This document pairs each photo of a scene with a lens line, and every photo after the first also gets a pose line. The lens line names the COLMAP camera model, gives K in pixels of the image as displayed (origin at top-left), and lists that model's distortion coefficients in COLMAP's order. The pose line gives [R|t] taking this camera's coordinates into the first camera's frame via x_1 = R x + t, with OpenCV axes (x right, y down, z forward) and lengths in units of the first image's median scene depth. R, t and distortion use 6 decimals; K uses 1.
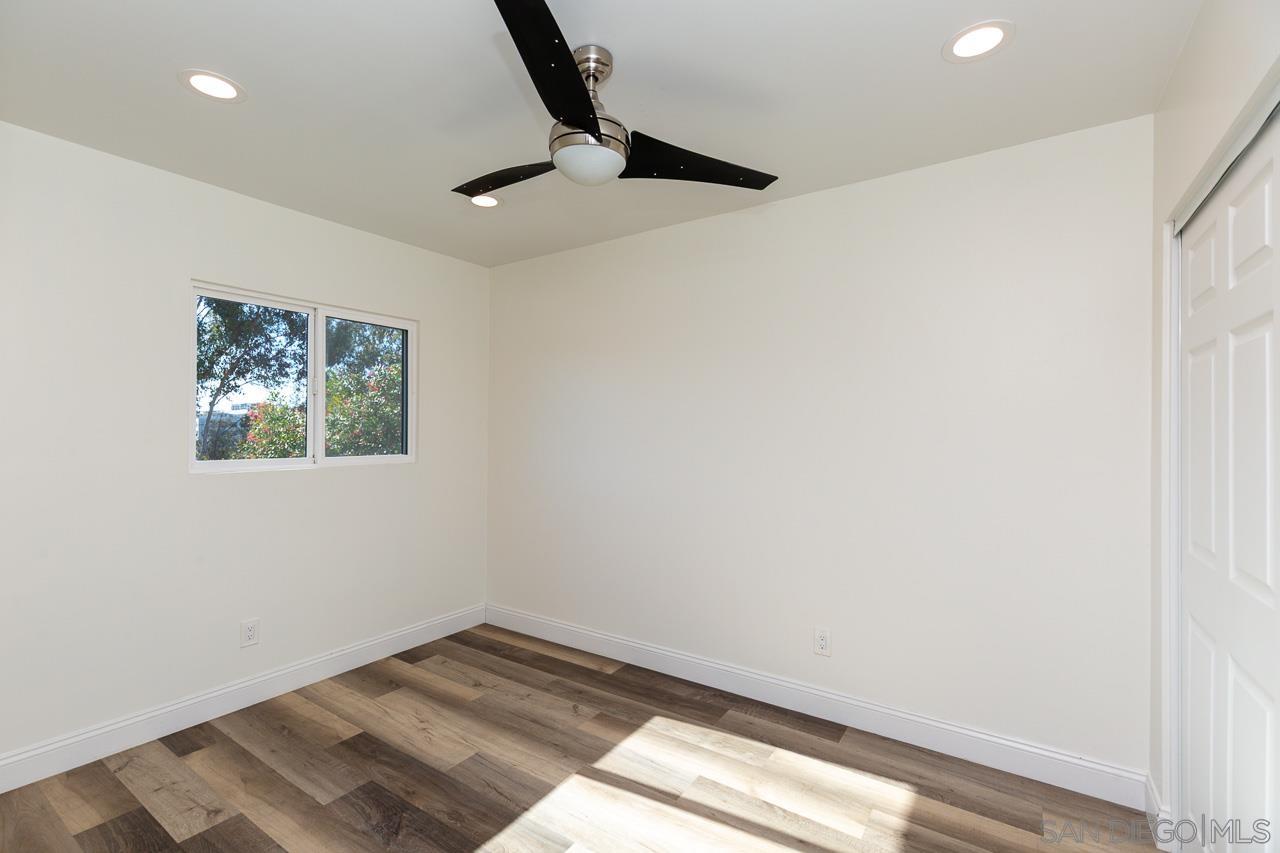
lens RADIAL K [[576.9, 0, 634.7], [0, 576.9, 429.2], [0, 0, 1]] dist [0.010354, -0.000967]
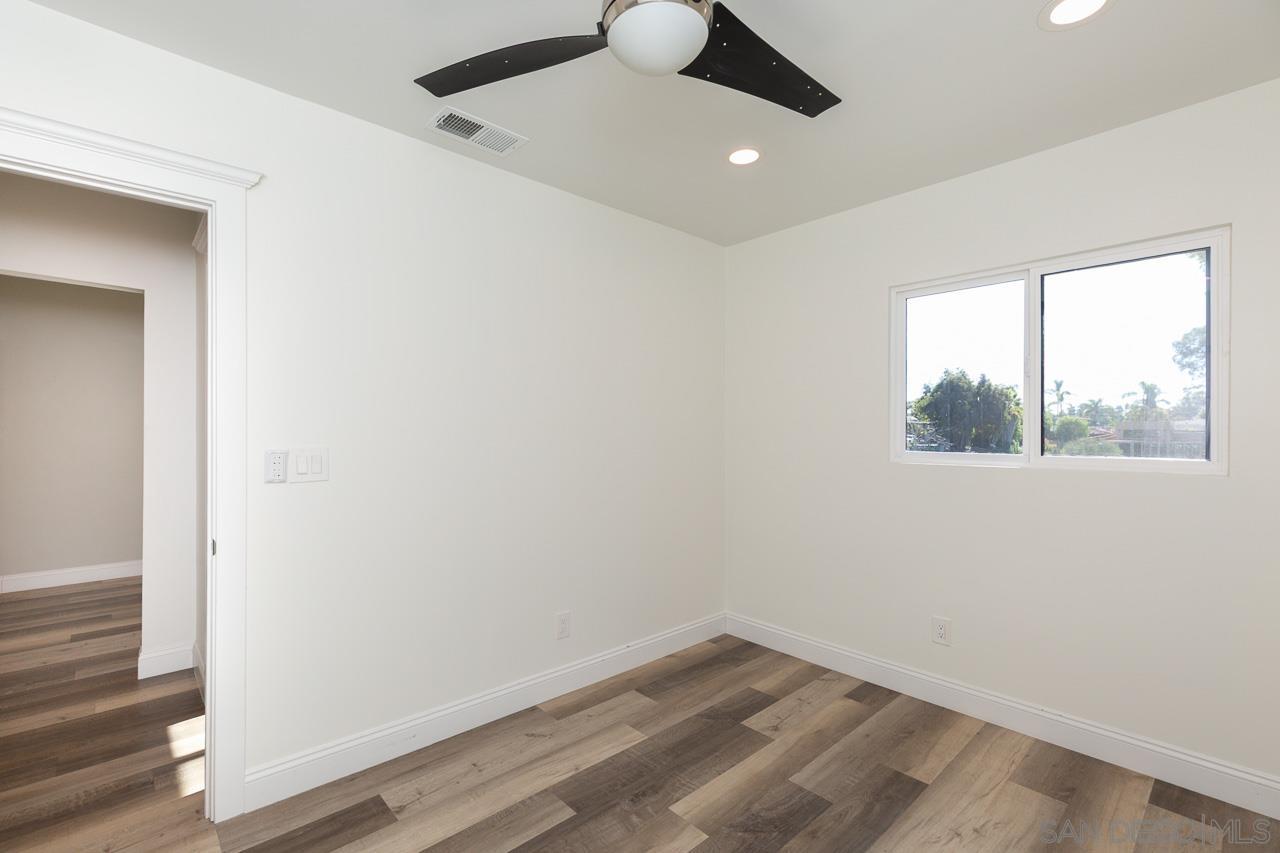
lens RADIAL K [[576.9, 0, 632.0], [0, 576.9, 431.1], [0, 0, 1]] dist [0.010354, -0.000967]
pose [[-0.240803, -0.006547, -0.970552, 0.453270], [-0.002490, 0.999978, -0.006128, 0.026527], [0.970571, 0.000942, -0.240814, 0.817668]]
